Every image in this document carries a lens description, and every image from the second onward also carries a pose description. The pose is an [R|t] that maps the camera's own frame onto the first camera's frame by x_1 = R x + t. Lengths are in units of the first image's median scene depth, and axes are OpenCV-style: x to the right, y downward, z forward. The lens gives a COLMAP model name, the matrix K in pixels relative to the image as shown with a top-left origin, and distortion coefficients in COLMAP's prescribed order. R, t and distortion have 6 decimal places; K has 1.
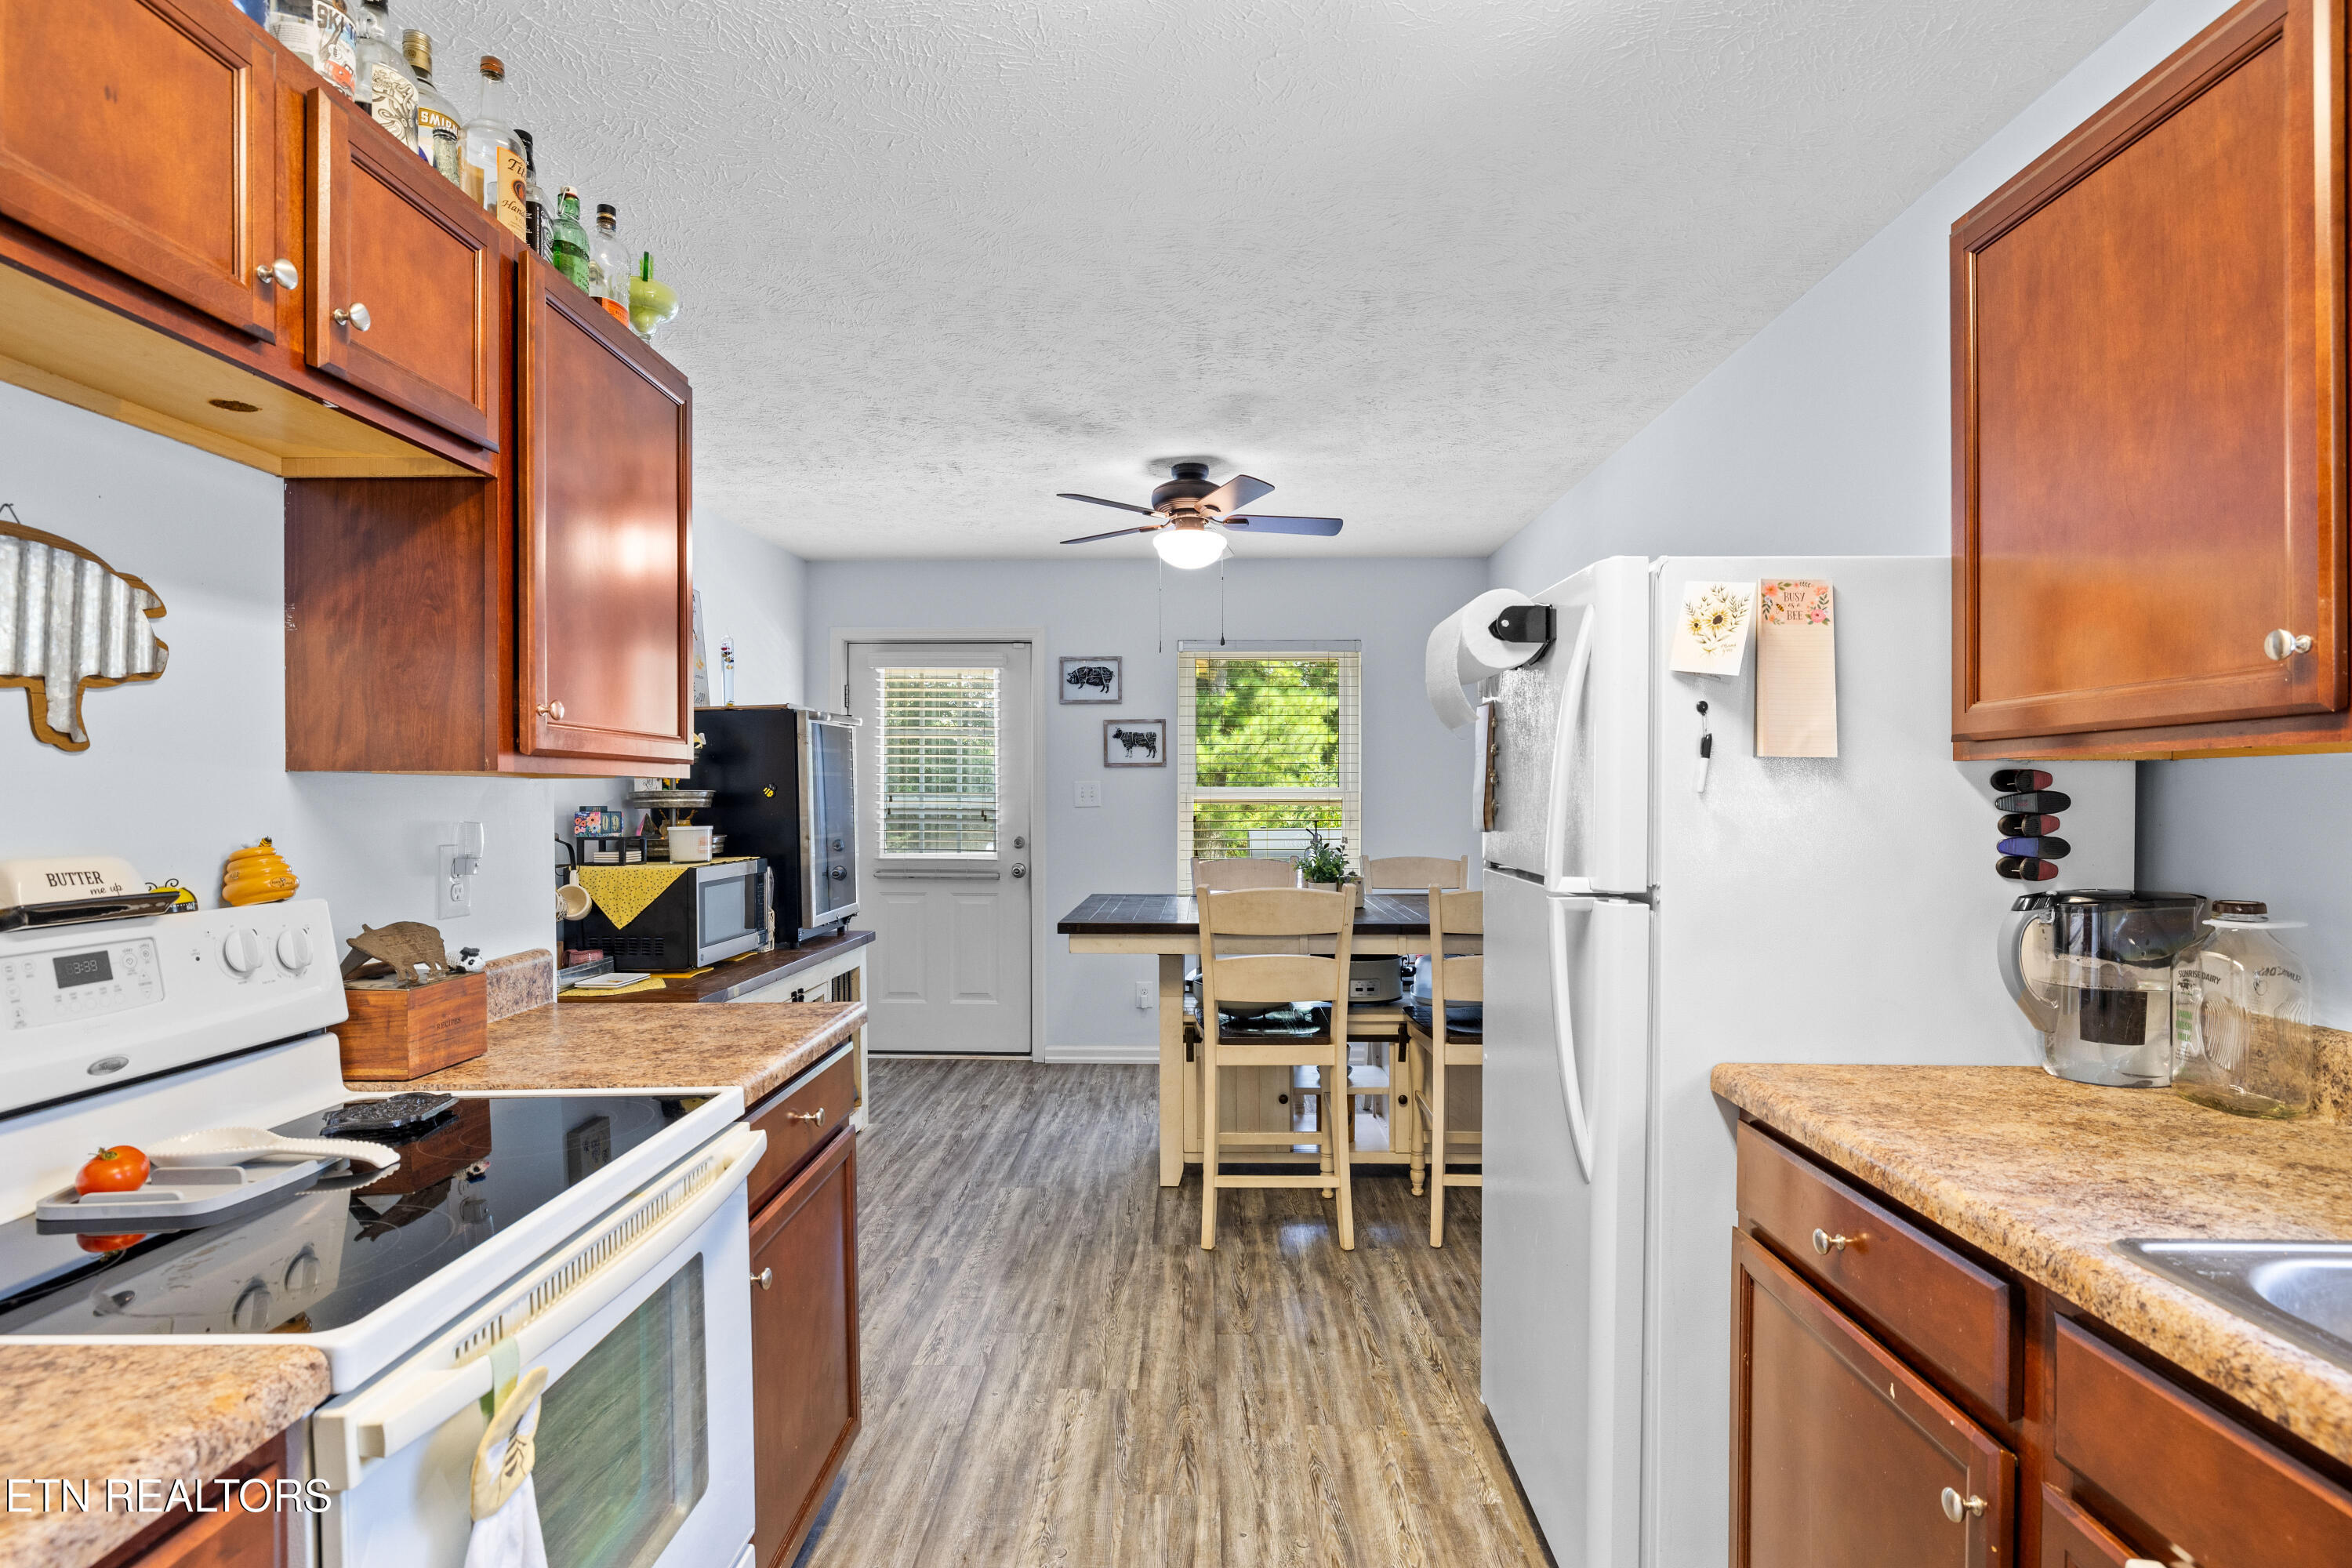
lens RADIAL K [[1170.3, 0, 1173.9], [0, 1170.3, 801.4], [0, 0, 1]] dist [-0.008338, 0.002626]
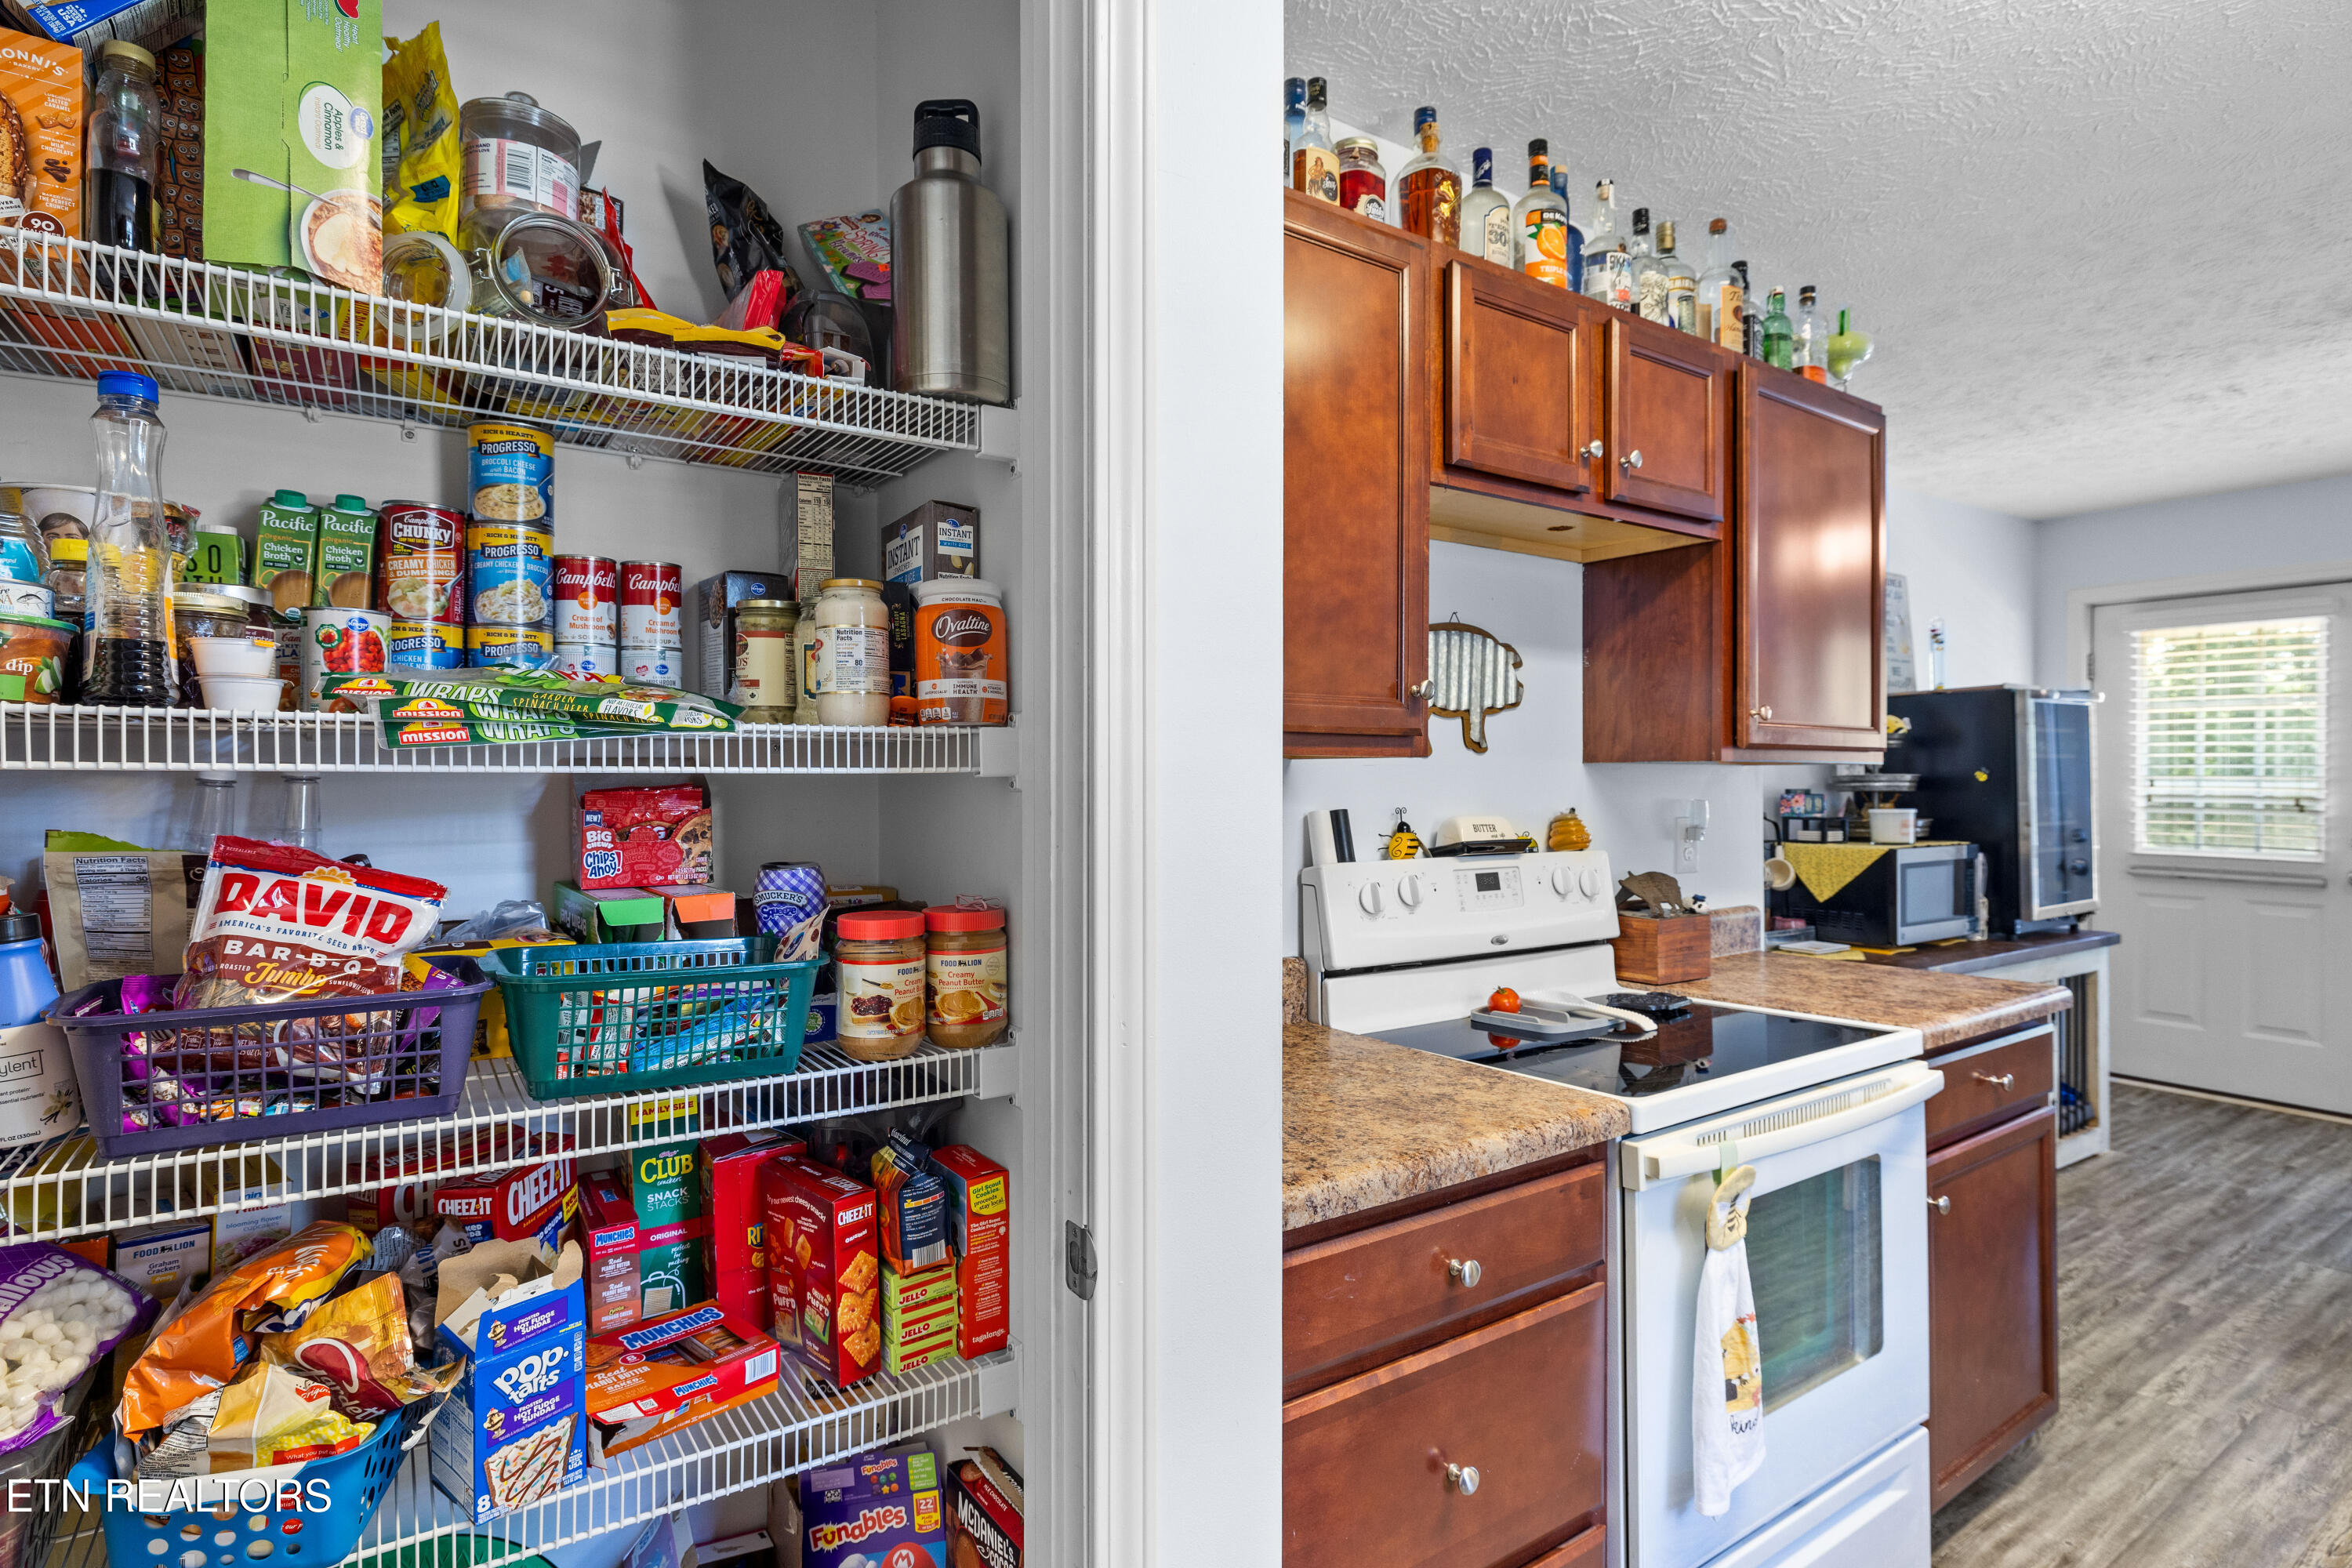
lens RADIAL K [[1170.3, 0, 1178.9], [0, 1170.3, 781.3], [0, 0, 1]] dist [-0.008338, 0.002626]
pose [[0.580868, 0.003453, -0.813990, 0.102897], [-0.005578, 0.999984, 0.000262, -0.000127], [0.813979, 0.004388, 0.580878, -0.195415]]
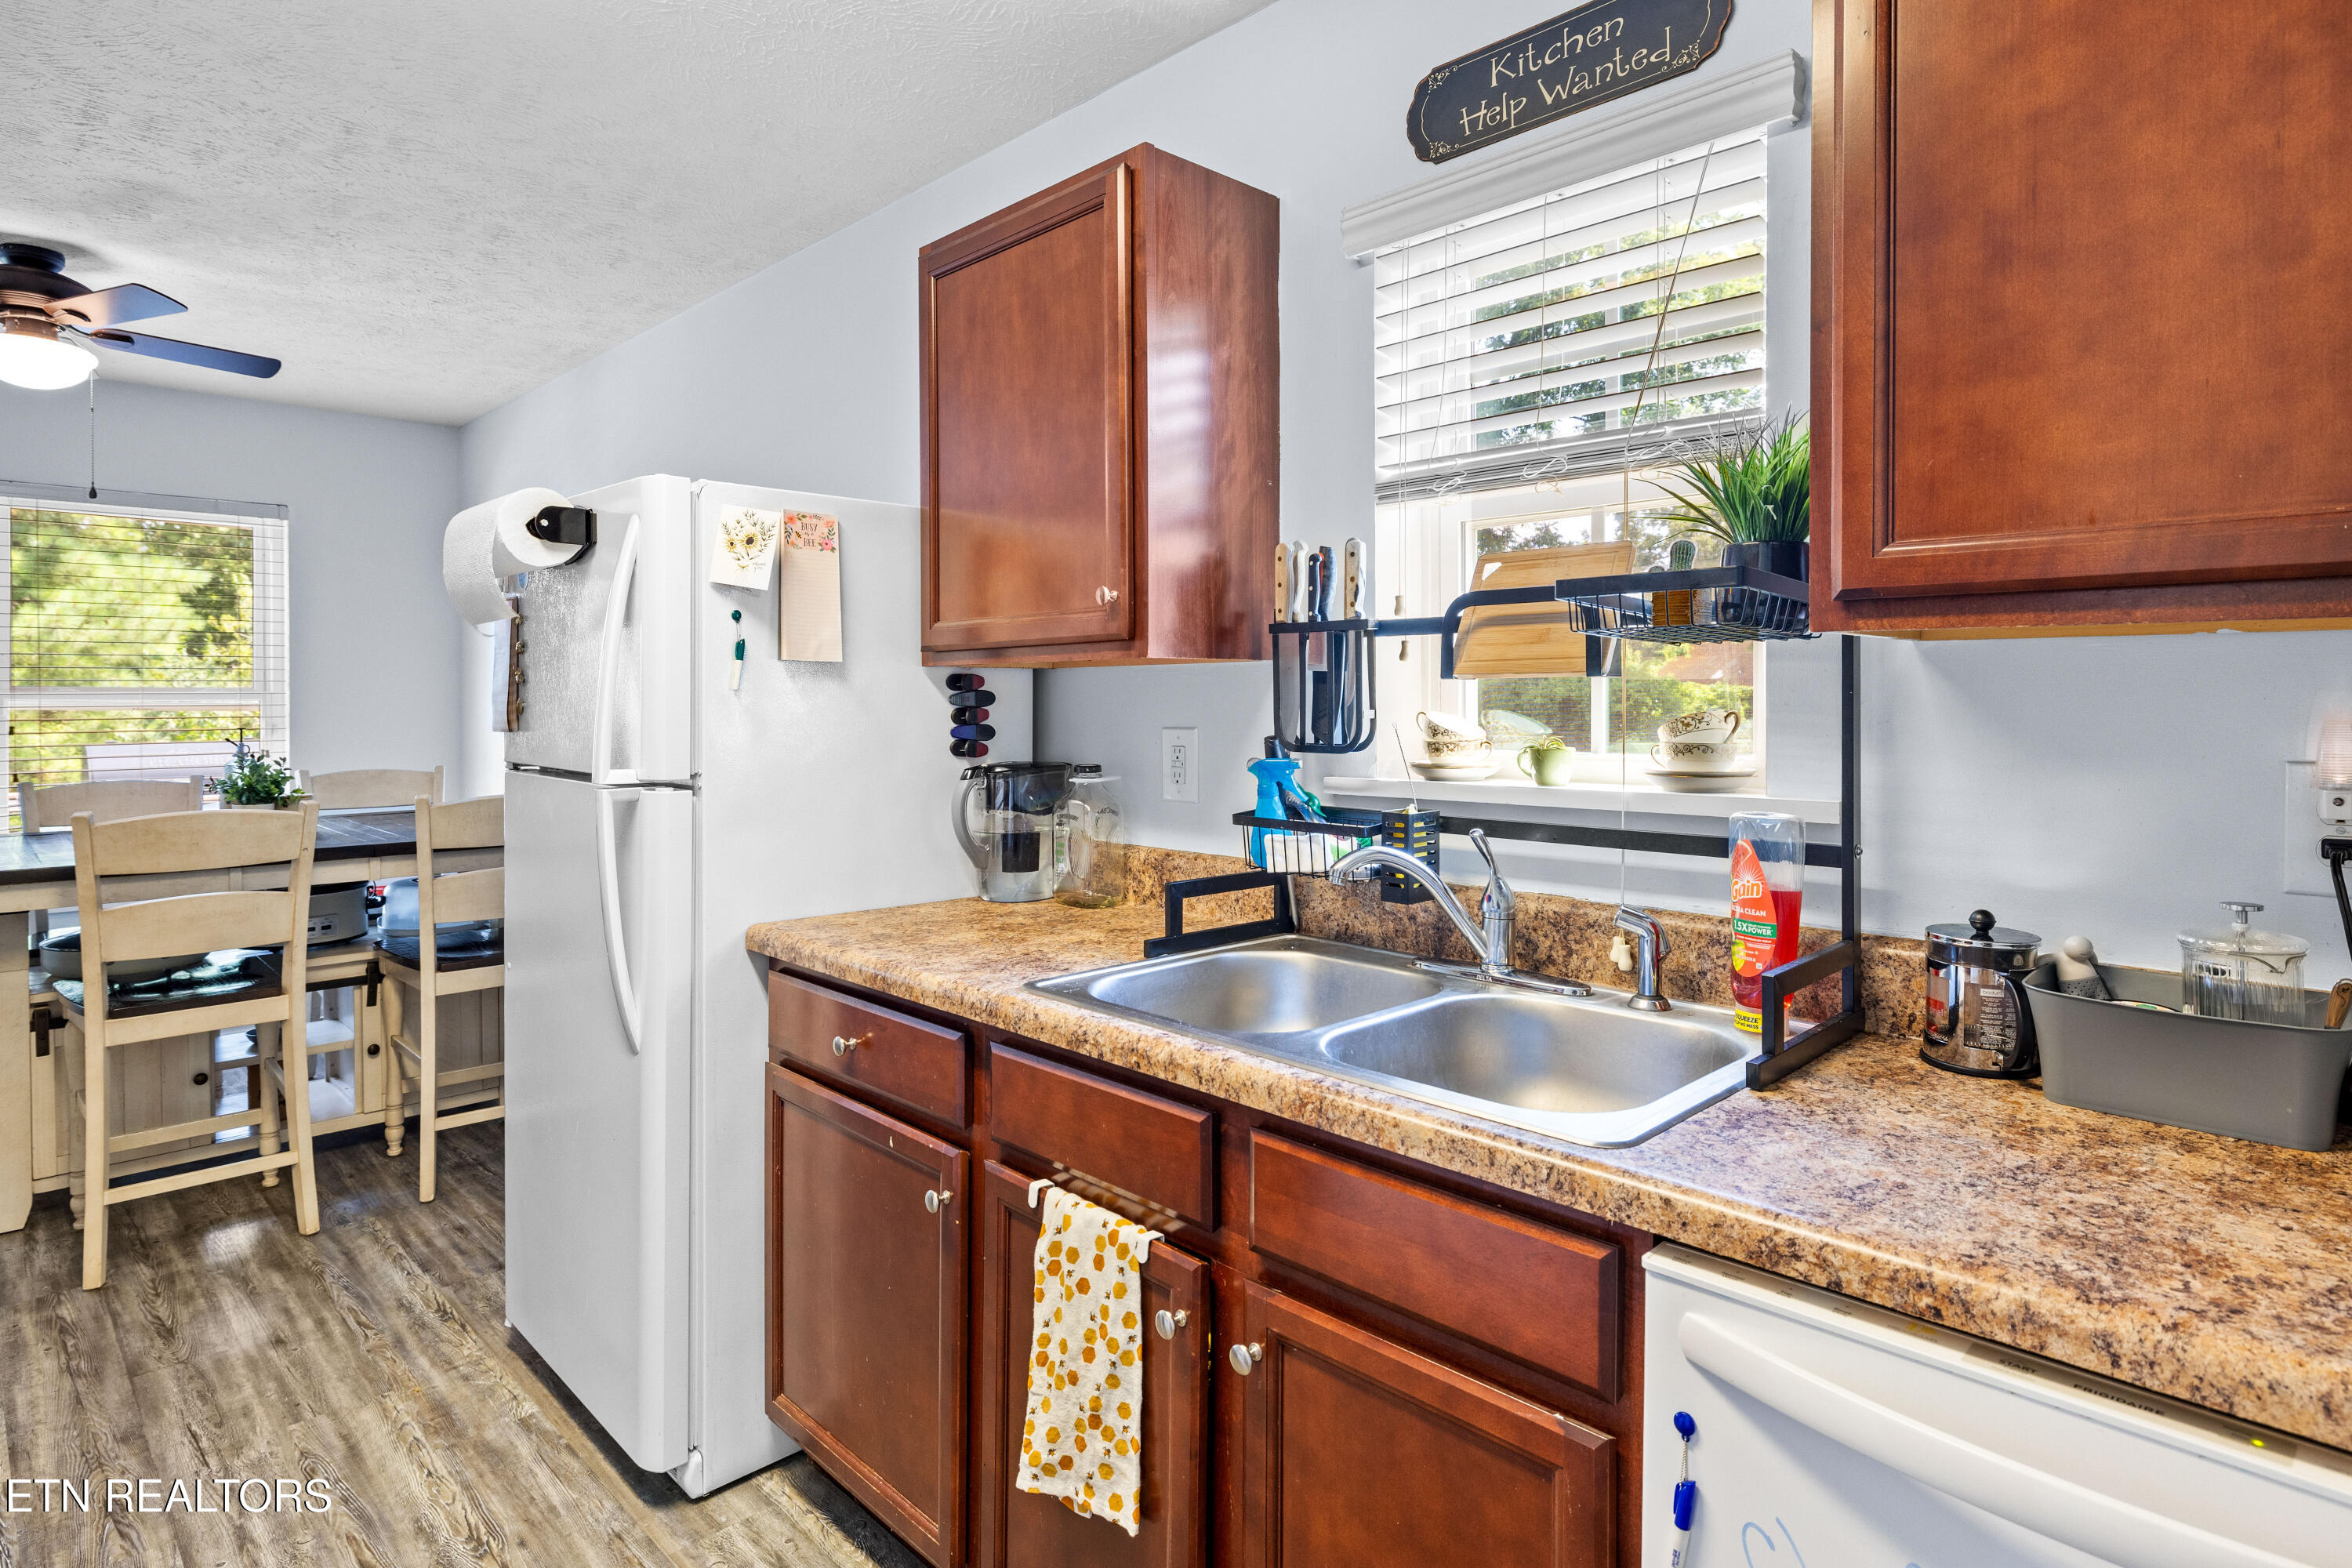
lens RADIAL K [[1266.7, 0, 1168.4], [0, 1266.7, 710.8], [0, 0, 1]] dist [-0.004481, -0.000402]
pose [[0.700989, -0.006623, 0.713141, -0.097364], [0.004712, 0.999978, 0.004656, 0.006295], [-0.713157, 0.000096, 0.701005, -0.122344]]
